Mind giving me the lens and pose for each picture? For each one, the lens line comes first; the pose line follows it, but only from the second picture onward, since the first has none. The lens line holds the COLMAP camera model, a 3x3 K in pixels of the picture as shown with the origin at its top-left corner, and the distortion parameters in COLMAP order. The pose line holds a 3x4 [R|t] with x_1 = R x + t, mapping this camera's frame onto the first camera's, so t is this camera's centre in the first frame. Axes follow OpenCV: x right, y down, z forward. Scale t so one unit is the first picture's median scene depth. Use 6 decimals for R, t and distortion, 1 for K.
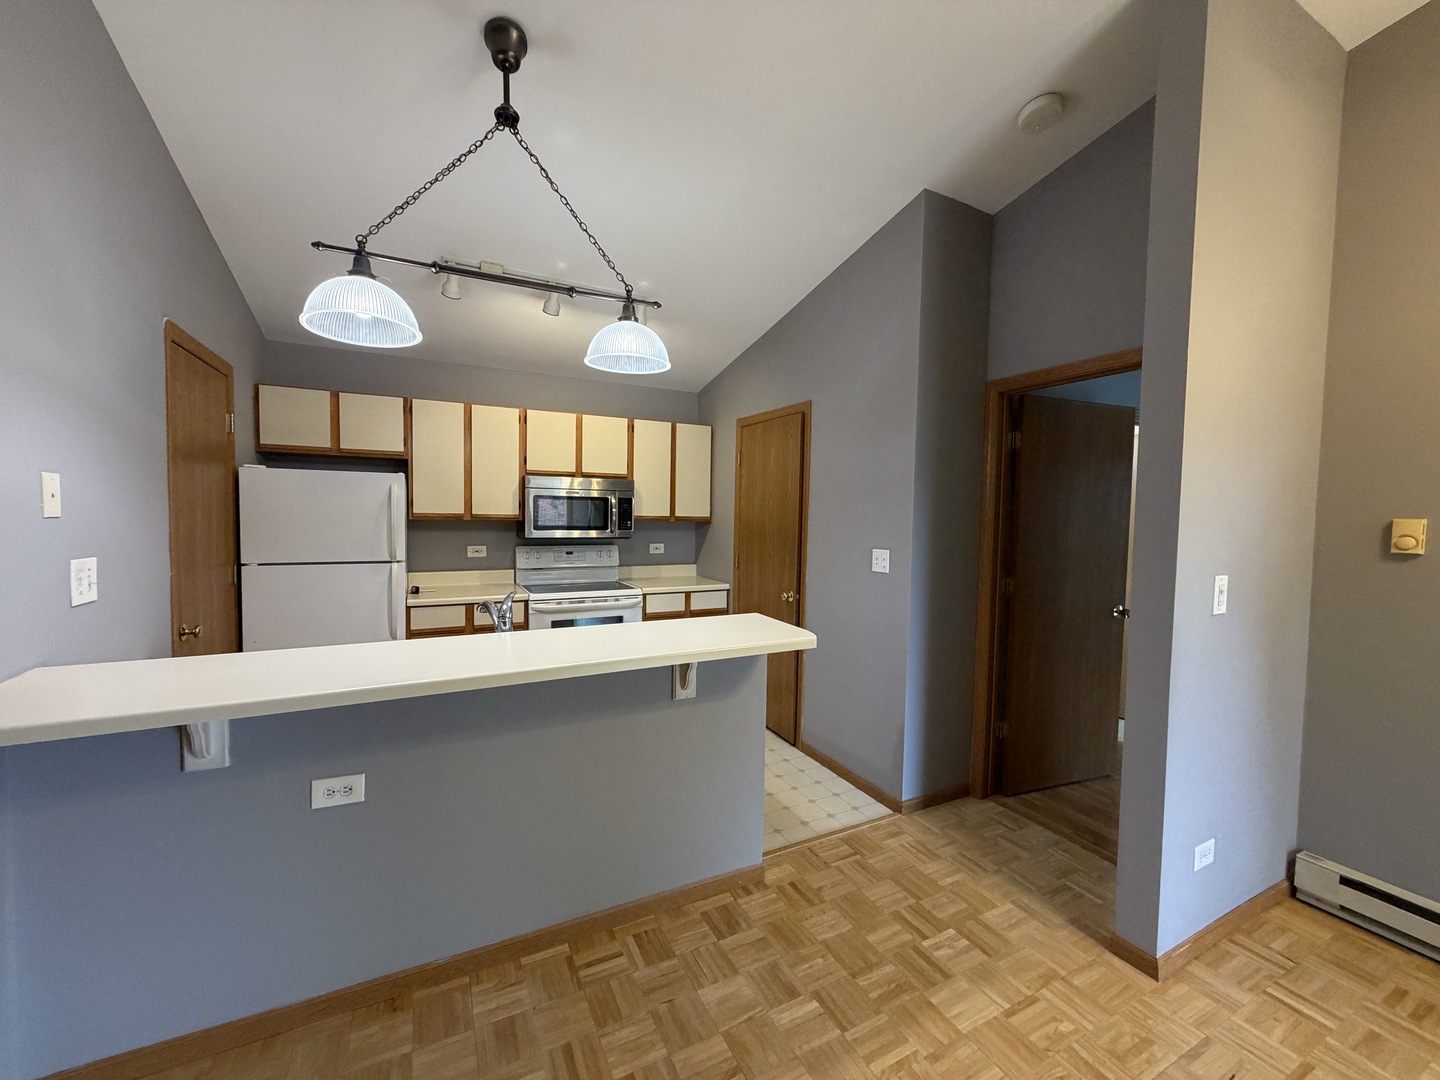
lens RADIAL K [[573.8, 0, 714.8], [0, 573.8, 538.1], [0, 0, 1]] dist [0.000301, -0.000317]
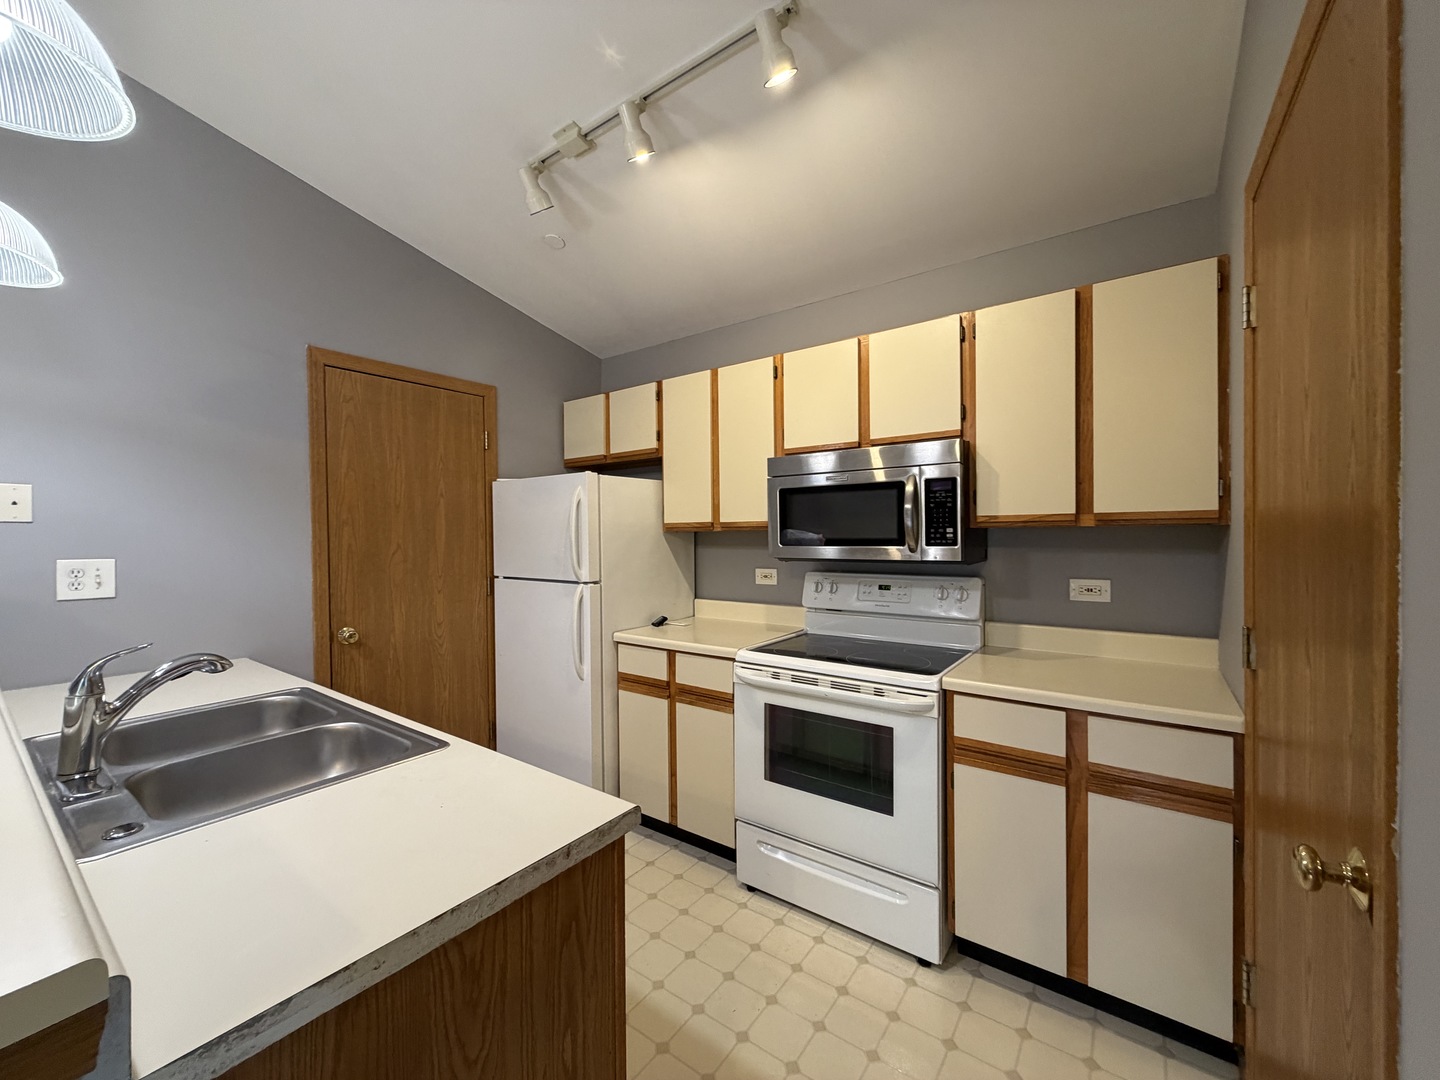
lens RADIAL K [[573.8, 0, 714.8], [0, 573.8, 538.1], [0, 0, 1]] dist [0.000301, -0.000317]
pose [[0.450441, -0.014145, -0.892694, 0.215404], [-0.026007, 0.999242, -0.028956, -0.002639], [0.892428, 0.036259, 0.449731, 0.721531]]
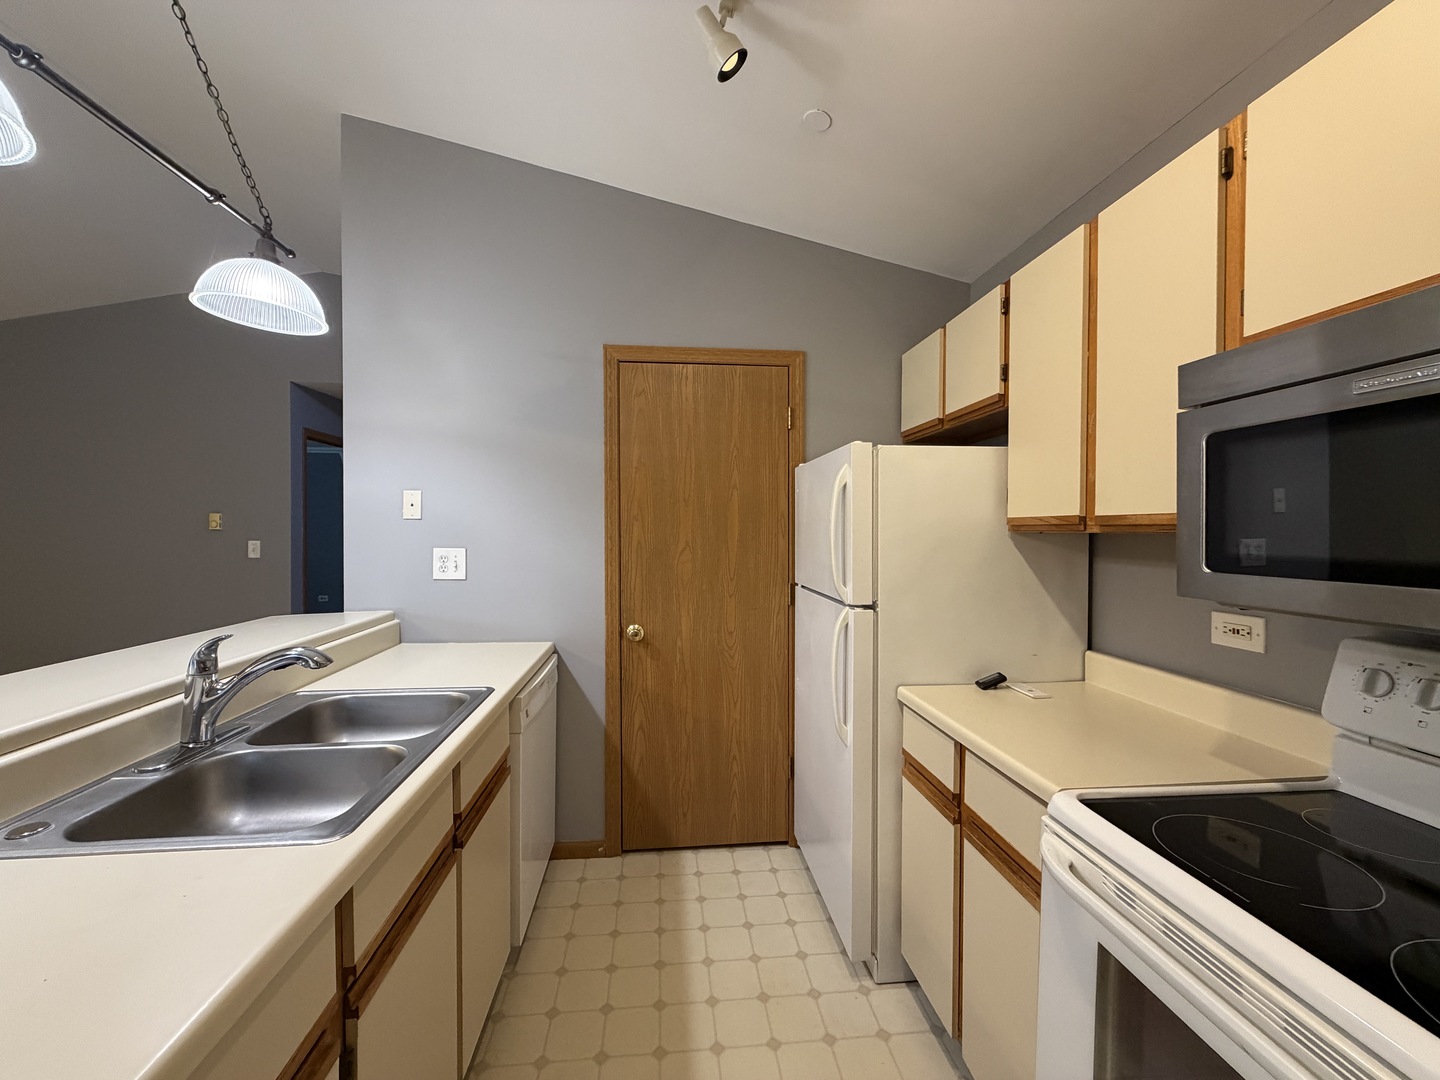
lens RADIAL K [[573.8, 0, 714.8], [0, 573.8, 538.1], [0, 0, 1]] dist [0.000301, -0.000317]
pose [[-0.362710, -0.005430, -0.931886, 0.000736], [-0.054943, 0.998368, 0.015567, -0.022047], [0.930281, 0.056847, -0.362417, 0.966874]]
